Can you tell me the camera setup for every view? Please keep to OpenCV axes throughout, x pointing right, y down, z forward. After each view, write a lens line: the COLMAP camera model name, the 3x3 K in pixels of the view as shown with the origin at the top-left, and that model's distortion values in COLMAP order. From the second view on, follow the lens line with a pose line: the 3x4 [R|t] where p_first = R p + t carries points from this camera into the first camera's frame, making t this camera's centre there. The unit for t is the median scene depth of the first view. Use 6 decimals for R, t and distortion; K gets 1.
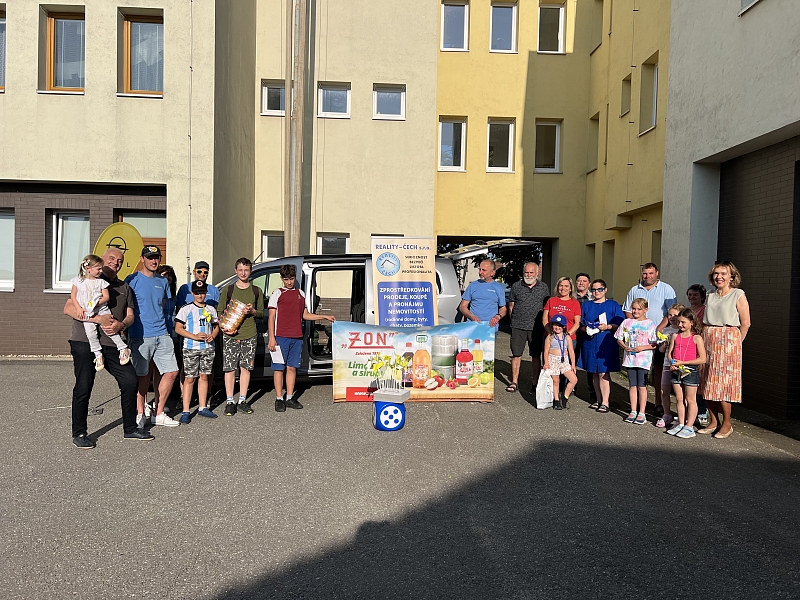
lens RADIAL K [[597.2, 0, 400.0], [0, 597.2, 300.0], [0, 0, 1]] dist [0.049061, -0.050534]
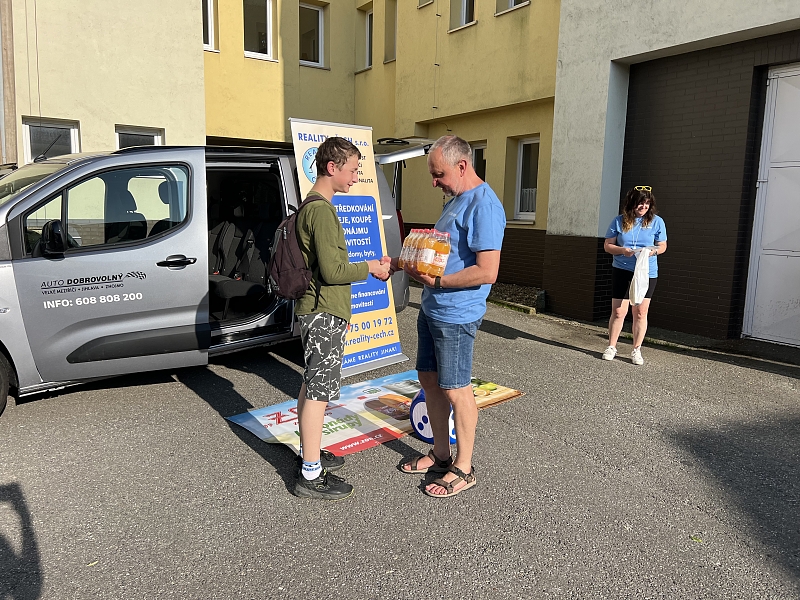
lens RADIAL K [[597.2, 0, 400.0], [0, 597.2, 300.0], [0, 0, 1]] dist [0.049061, -0.050534]
pose [[0.851310, -0.083114, 0.518037, -0.146760], [0.009639, 0.989684, 0.142946, -0.005733], [-0.524574, -0.116698, 0.843329, 0.211192]]
